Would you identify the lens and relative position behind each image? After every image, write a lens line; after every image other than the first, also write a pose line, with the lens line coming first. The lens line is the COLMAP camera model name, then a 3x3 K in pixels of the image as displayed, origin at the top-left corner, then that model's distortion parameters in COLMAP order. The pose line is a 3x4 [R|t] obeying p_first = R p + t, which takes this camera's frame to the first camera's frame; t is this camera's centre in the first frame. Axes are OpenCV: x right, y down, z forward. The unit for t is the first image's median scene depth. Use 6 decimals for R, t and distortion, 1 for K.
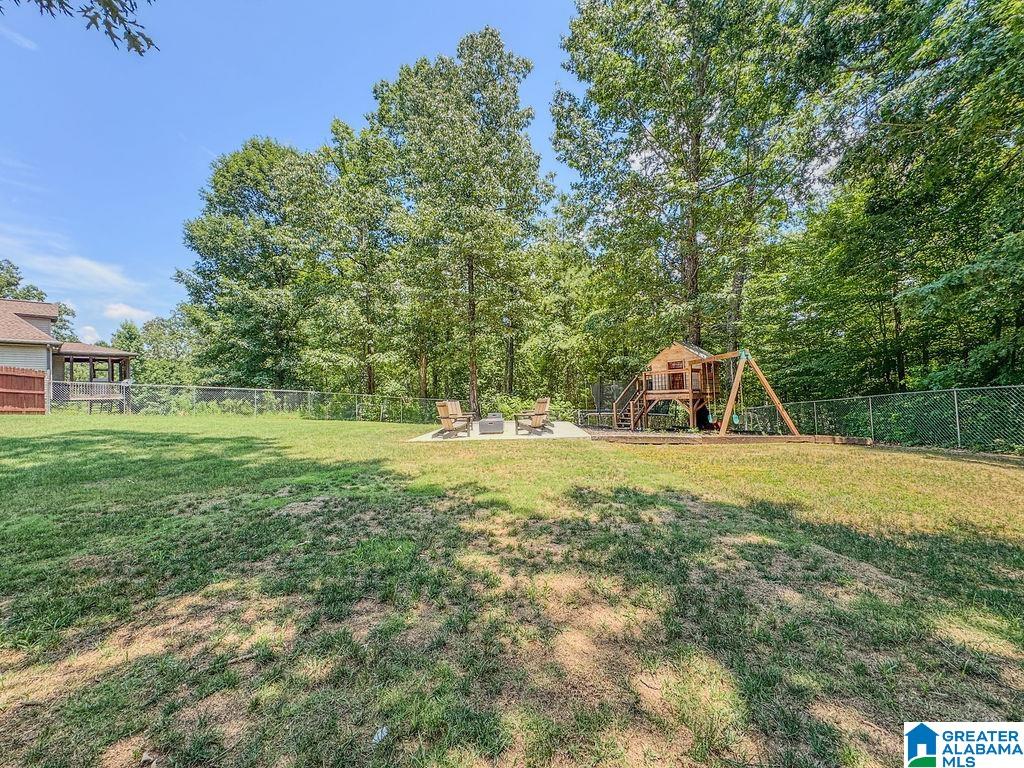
lens RADIAL K [[406.8, 0, 512.0], [0, 406.8, 384.0], [0, 0, 1]] dist [-0.004026, -0.000092]
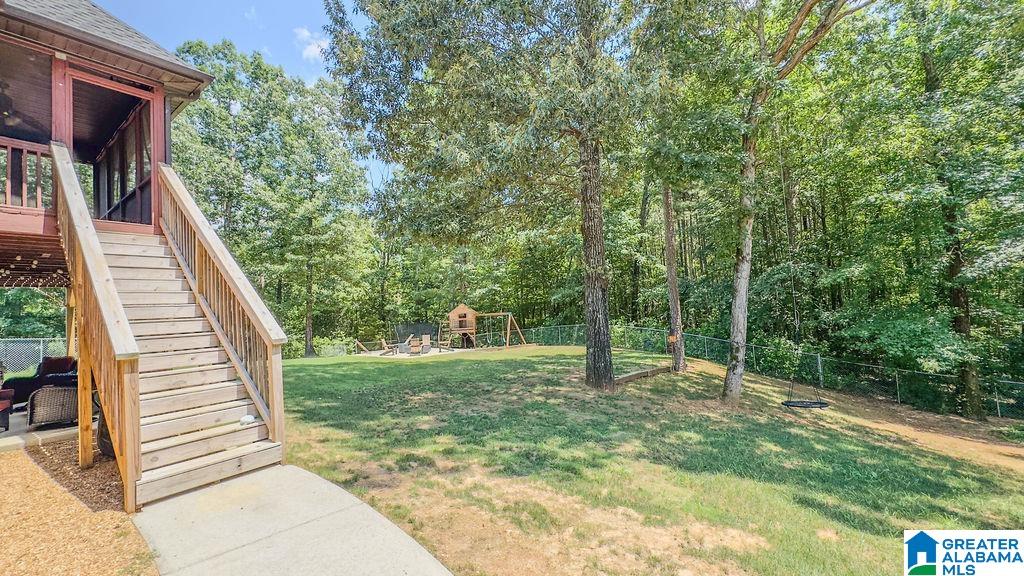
lens RADIAL K [[423.2, 0, 512.0], [0, 423.2, 288.0], [0, 0, 1]] dist [0.000177, 0.000188]
pose [[0.649341, 0.041143, 0.759383, -1.035127], [0.005099, 0.998278, -0.058446, -0.059650], [-0.760480, 0.041824, 0.648013, -0.548179]]
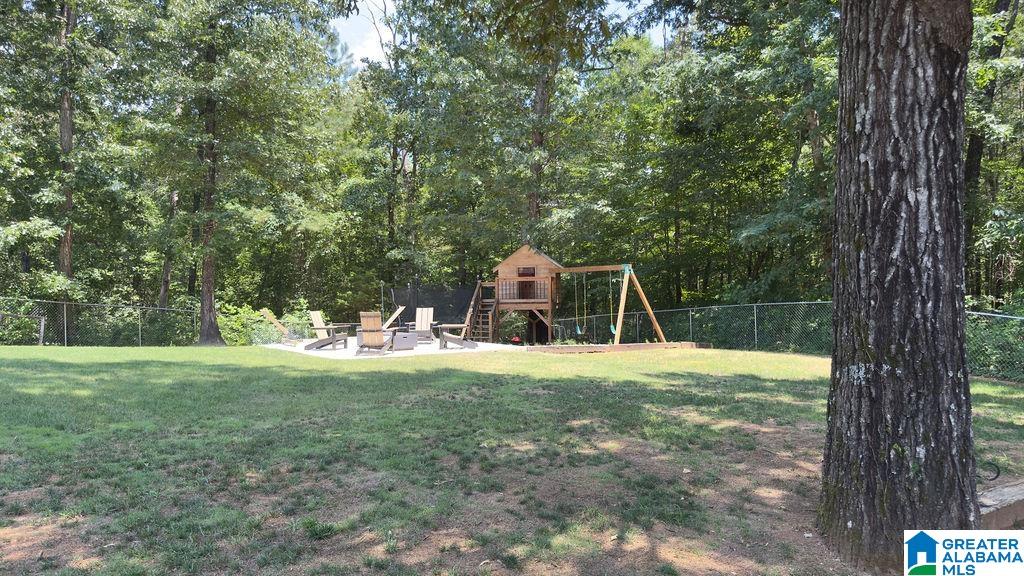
lens RADIAL K [[711.5, 0, 512.0], [0, 711.5, 288.0], [0, 0, 1]] dist [0.001265, -0.000467]
pose [[0.811638, 0.025452, 0.583606, -0.533759], [-0.031516, 0.999503, 0.000240, -0.010216], [-0.583310, -0.018588, 0.812037, -0.246396]]
